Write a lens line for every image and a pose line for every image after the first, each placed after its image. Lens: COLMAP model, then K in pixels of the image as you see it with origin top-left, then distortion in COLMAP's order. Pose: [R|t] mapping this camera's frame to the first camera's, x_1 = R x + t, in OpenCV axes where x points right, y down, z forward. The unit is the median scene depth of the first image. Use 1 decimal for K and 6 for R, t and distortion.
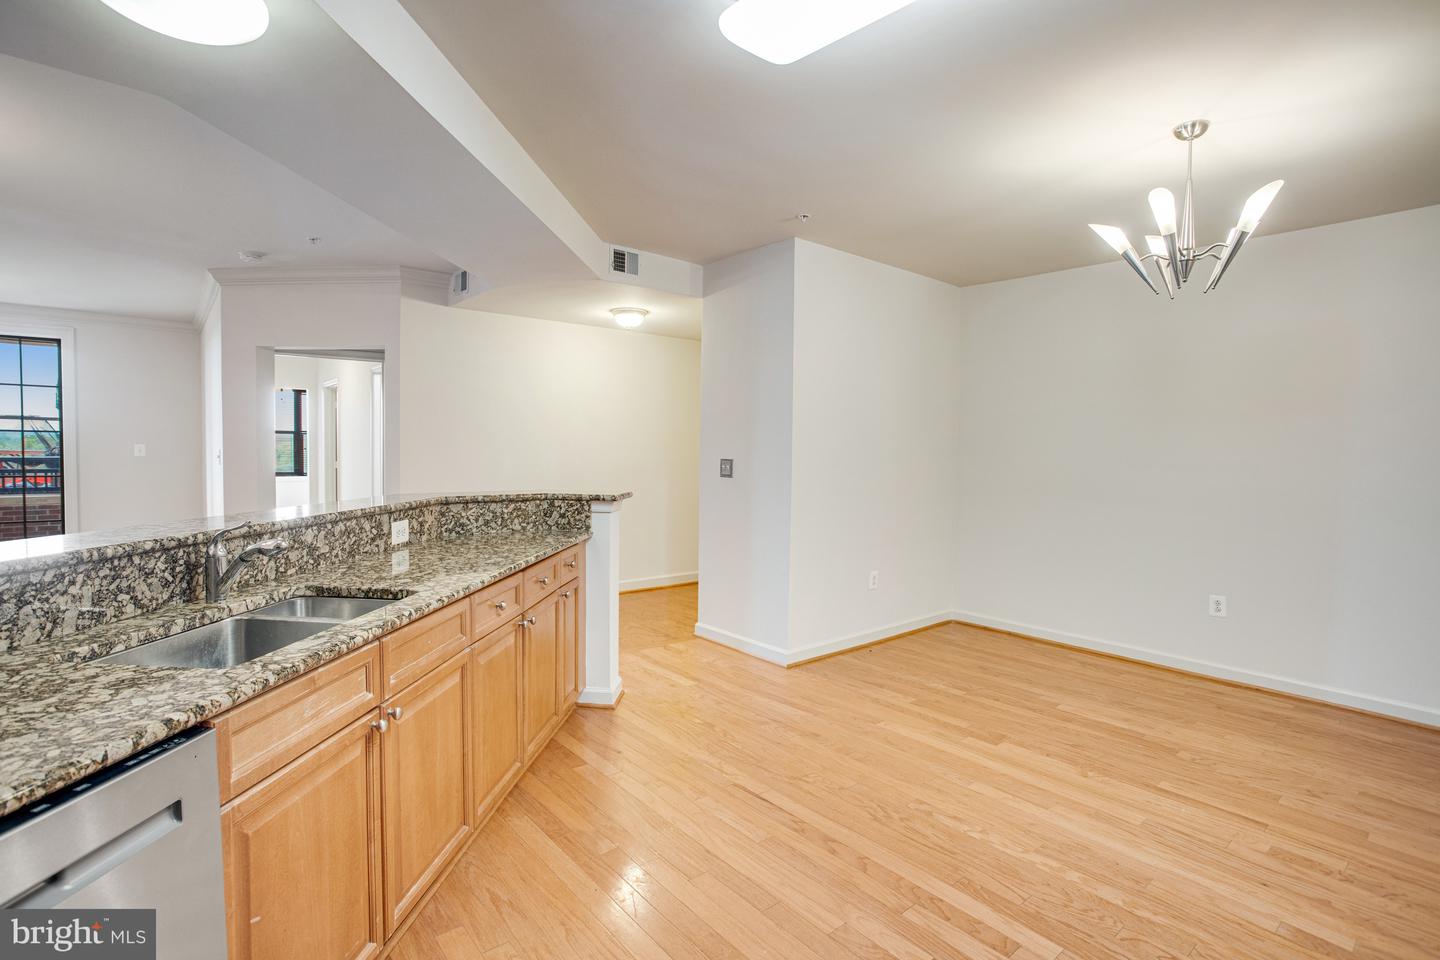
lens RADIAL K [[700.0, 0, 720.0], [0, 700.0, 480.0], [0, 0, 1]] dist [-0.001066, 0.000266]
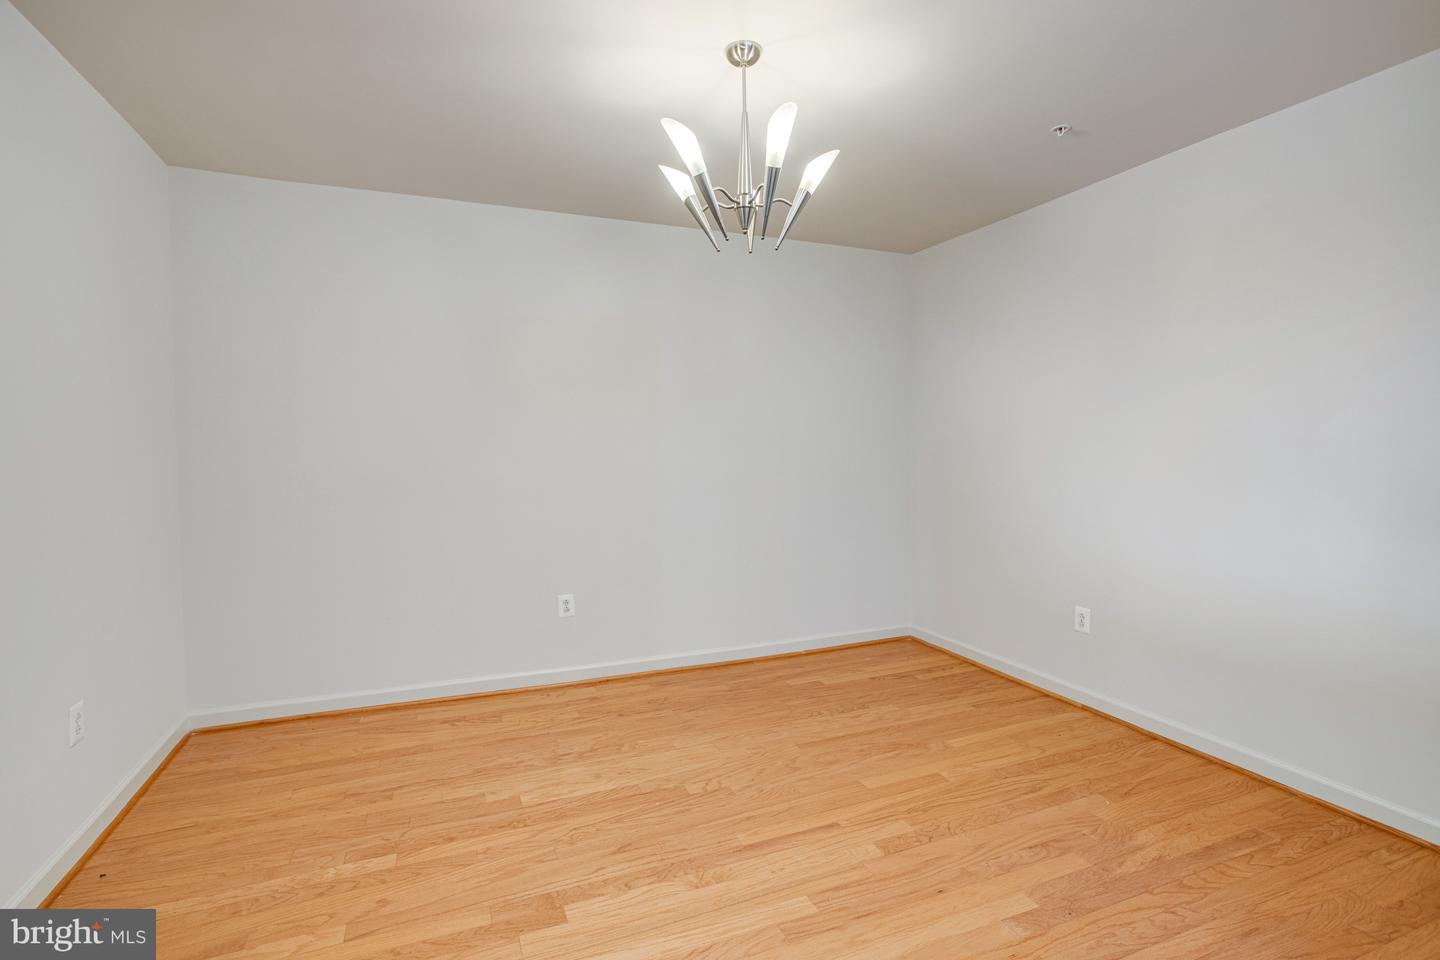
lens RADIAL K [[683.1, 0, 720.0], [0, 683.1, 480.0], [0, 0, 1]] dist [-0.020679, 0.000182]
pose [[0.300930, -0.069156, 0.951135, -0.082057], [0.053510, 0.997020, 0.055563, -0.027114], [-0.952144, 0.034174, 0.303734, 0.525144]]
